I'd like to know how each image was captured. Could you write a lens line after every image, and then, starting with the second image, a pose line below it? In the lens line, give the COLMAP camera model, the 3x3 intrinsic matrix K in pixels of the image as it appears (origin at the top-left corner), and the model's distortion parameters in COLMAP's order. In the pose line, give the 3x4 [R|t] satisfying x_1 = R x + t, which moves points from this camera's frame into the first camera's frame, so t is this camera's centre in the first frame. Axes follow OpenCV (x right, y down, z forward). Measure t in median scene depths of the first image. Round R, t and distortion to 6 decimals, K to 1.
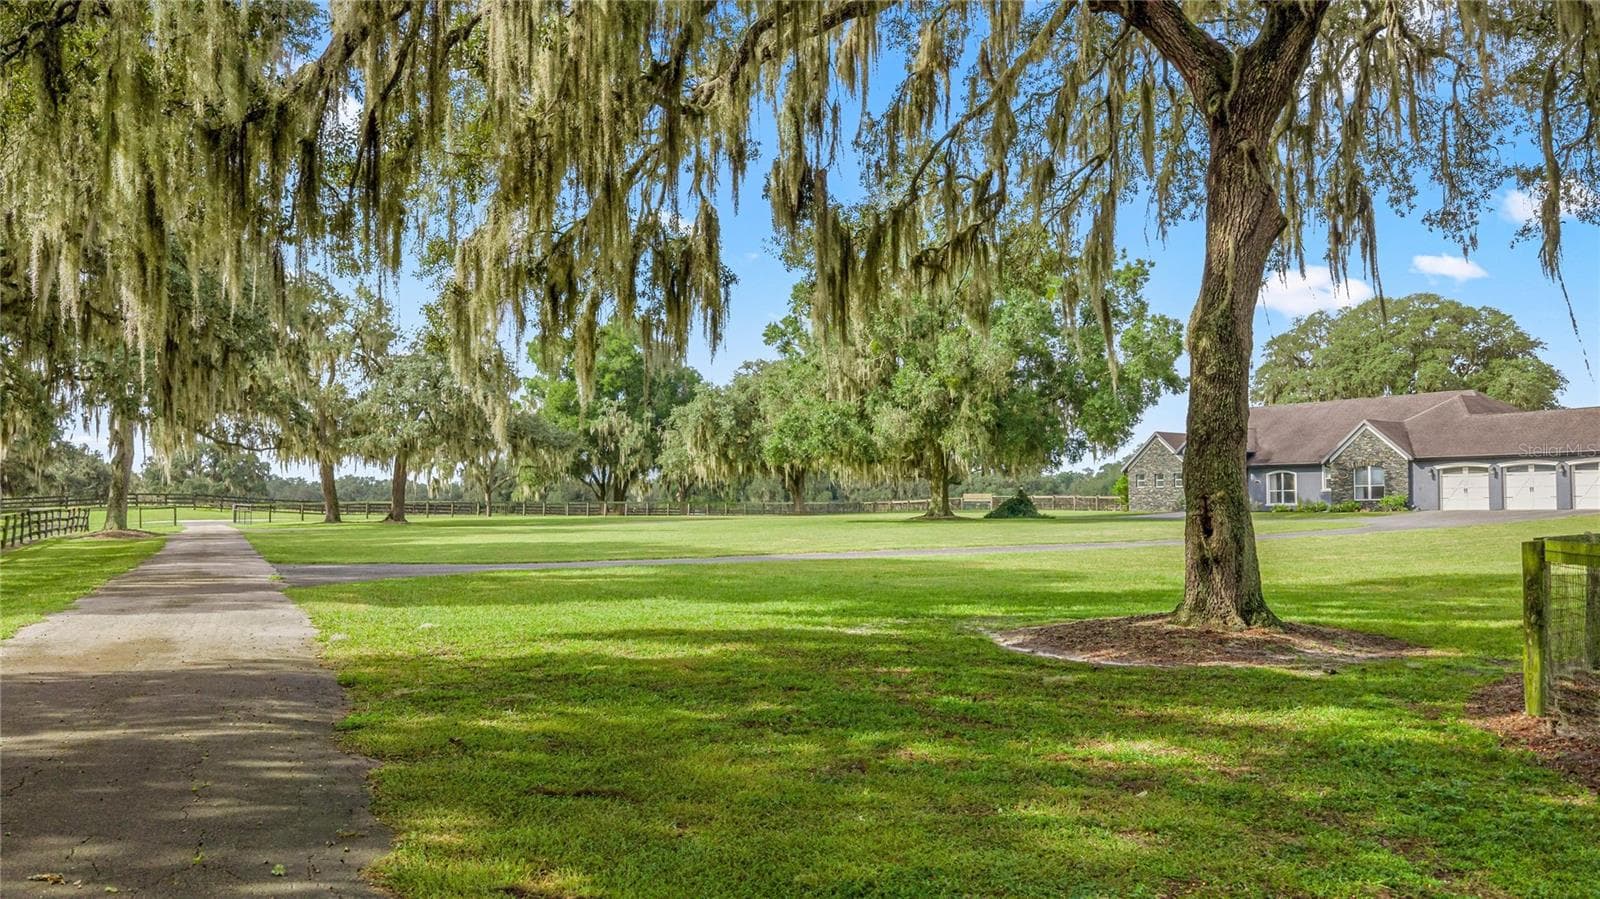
lens RADIAL K [[1327.2, 0, 800.7], [0, 1327.2, 453.3], [0, 0, 1]] dist [0.025403, -0.048728]
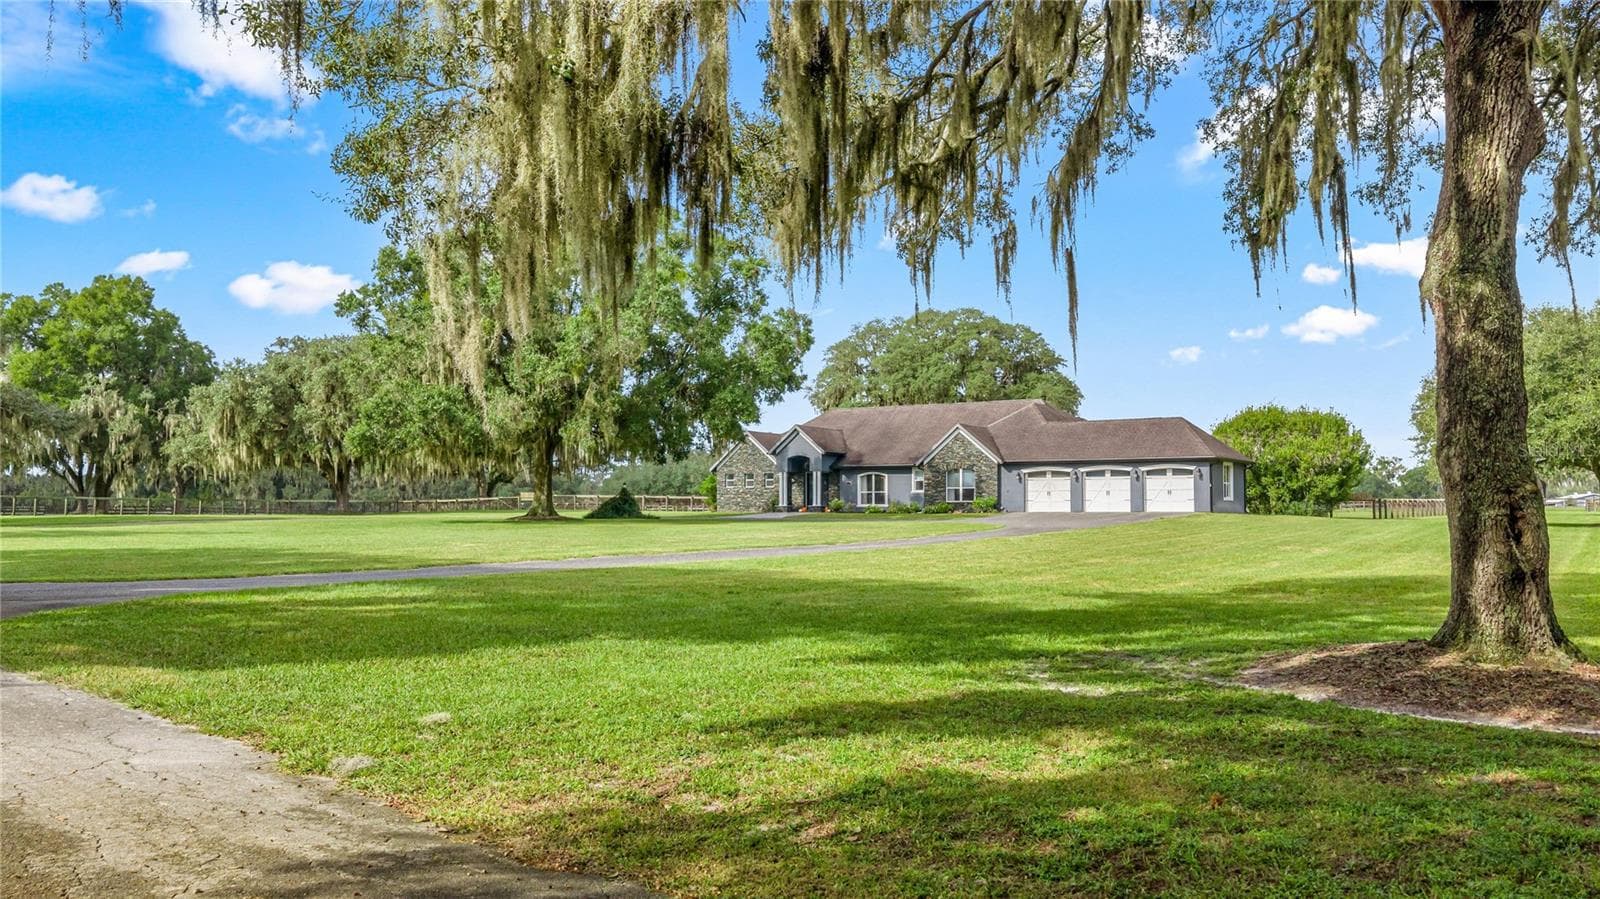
lens RADIAL K [[1327.2, 0, 800.3], [0, 1327.2, 455.8], [0, 0, 1]] dist [0.025403, -0.048728]
pose [[0.928131, 0.020637, 0.371682, -0.066920], [-0.021155, 0.999773, -0.002685, 0.004561], [-0.371653, -0.005371, 0.928356, 0.086945]]
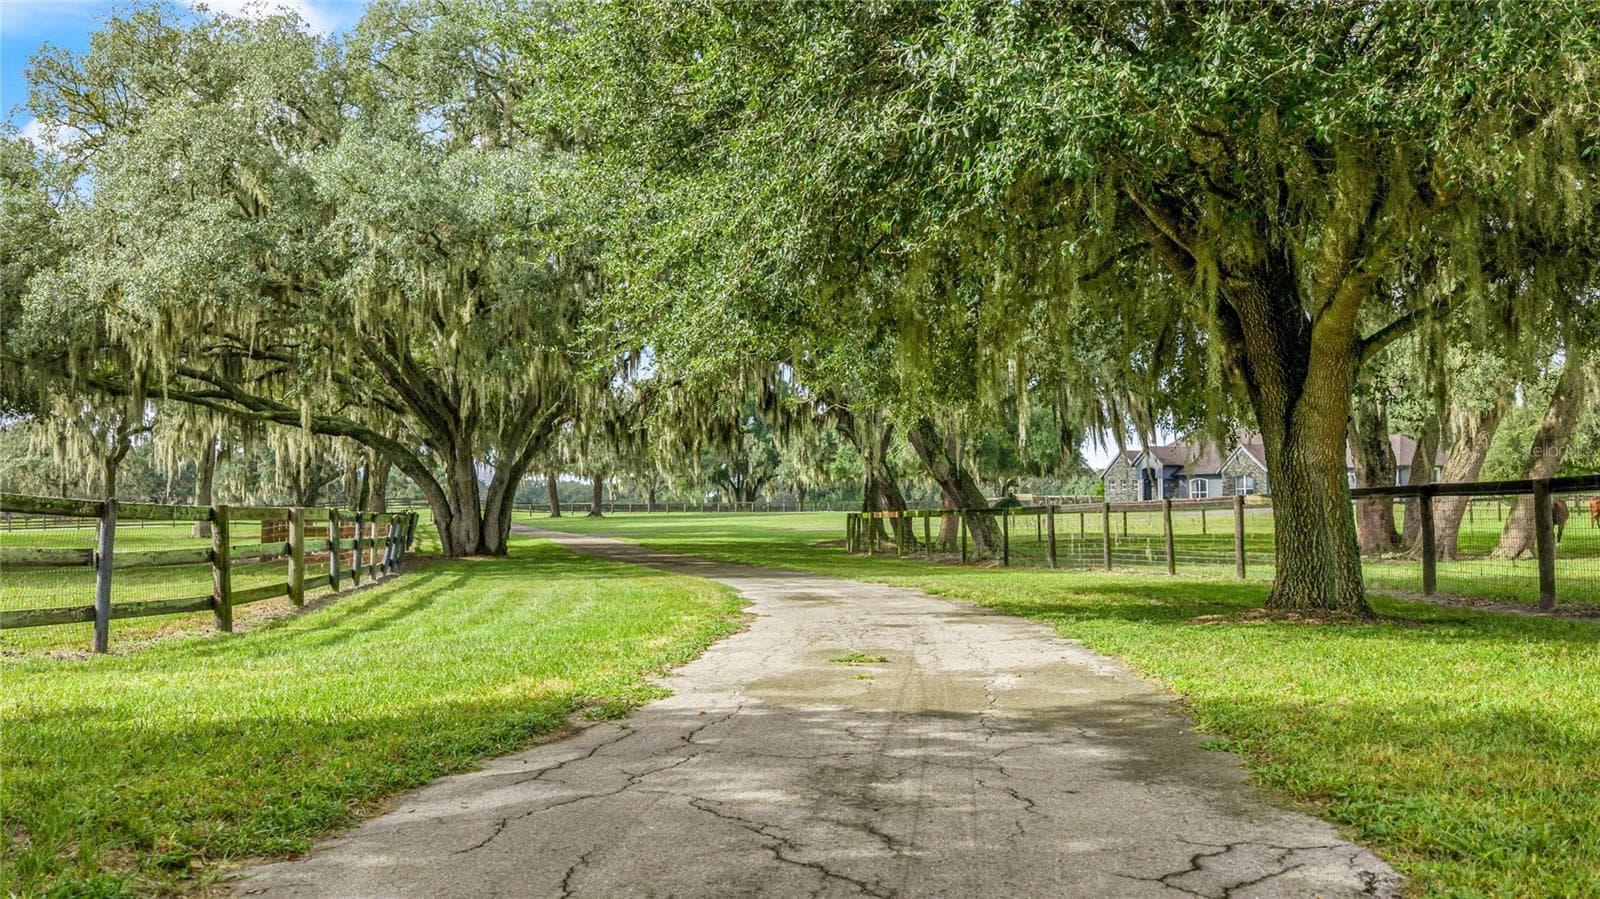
lens RADIAL K [[1327.2, 0, 802.9], [0, 1327.2, 449.0], [0, 0, 1]] dist [0.025403, -0.048728]
pose [[0.993762, -0.009829, -0.111090, 0.100749], [0.009685, 0.999951, -0.001832, -0.020648], [0.111103, 0.000745, 0.993809, -0.484076]]
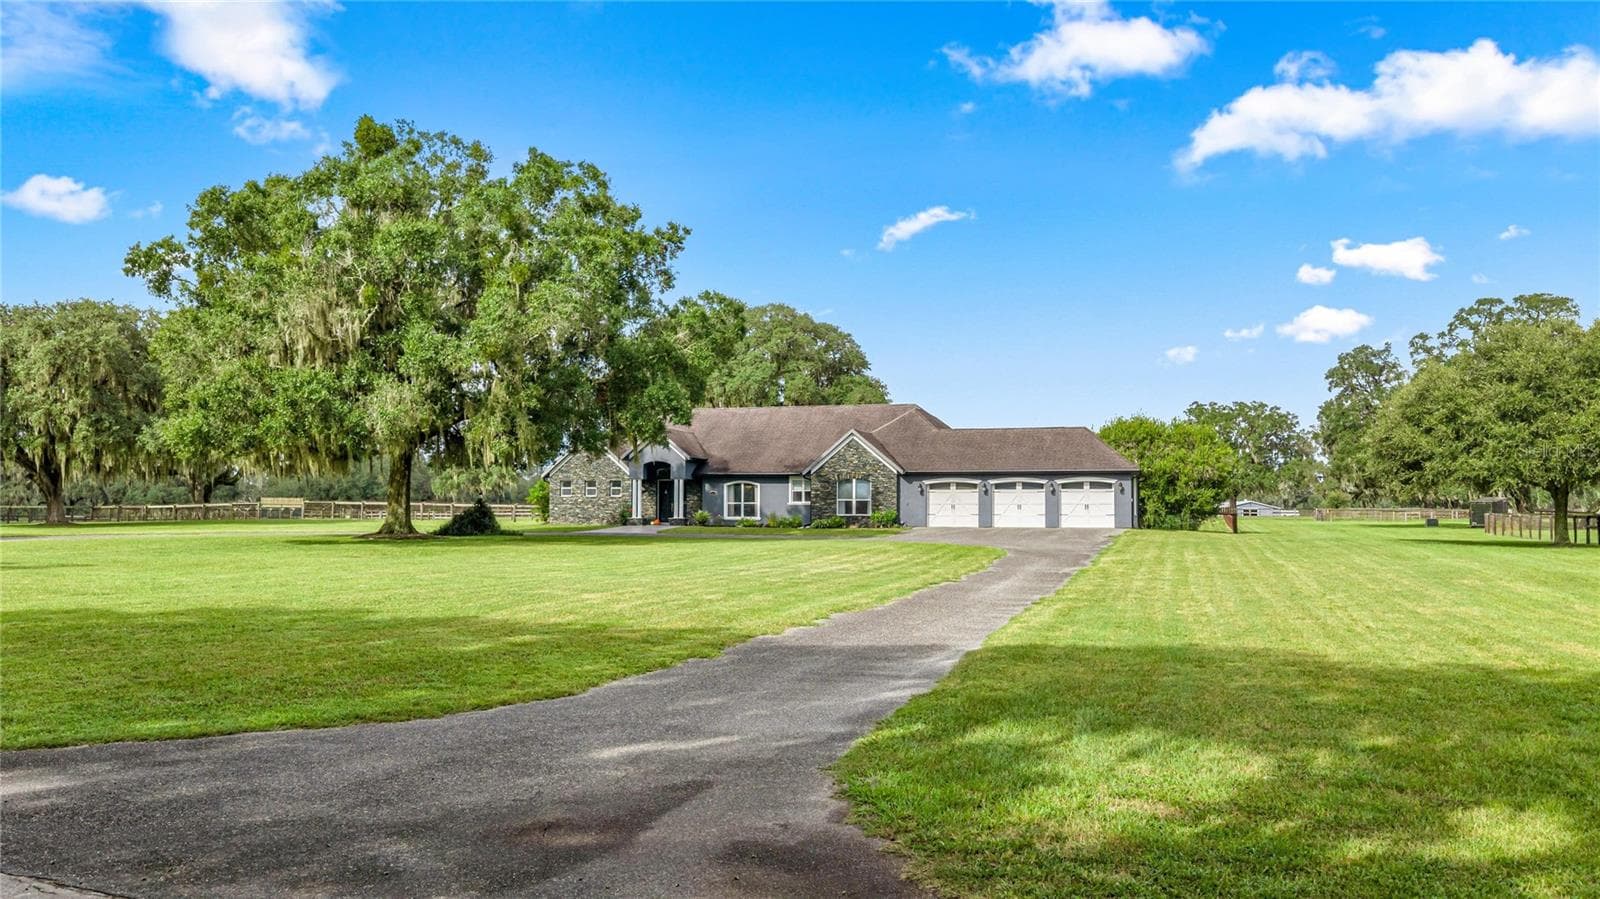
lens RADIAL K [[1327.2, 0, 799.6], [0, 1327.2, 451.8], [0, 0, 1]] dist [0.025403, -0.048728]
pose [[0.798299, 0.035350, 0.601224, -0.156436], [-0.034159, 0.999327, -0.013400, 0.003971], [-0.601292, -0.009840, 0.798968, 0.262624]]
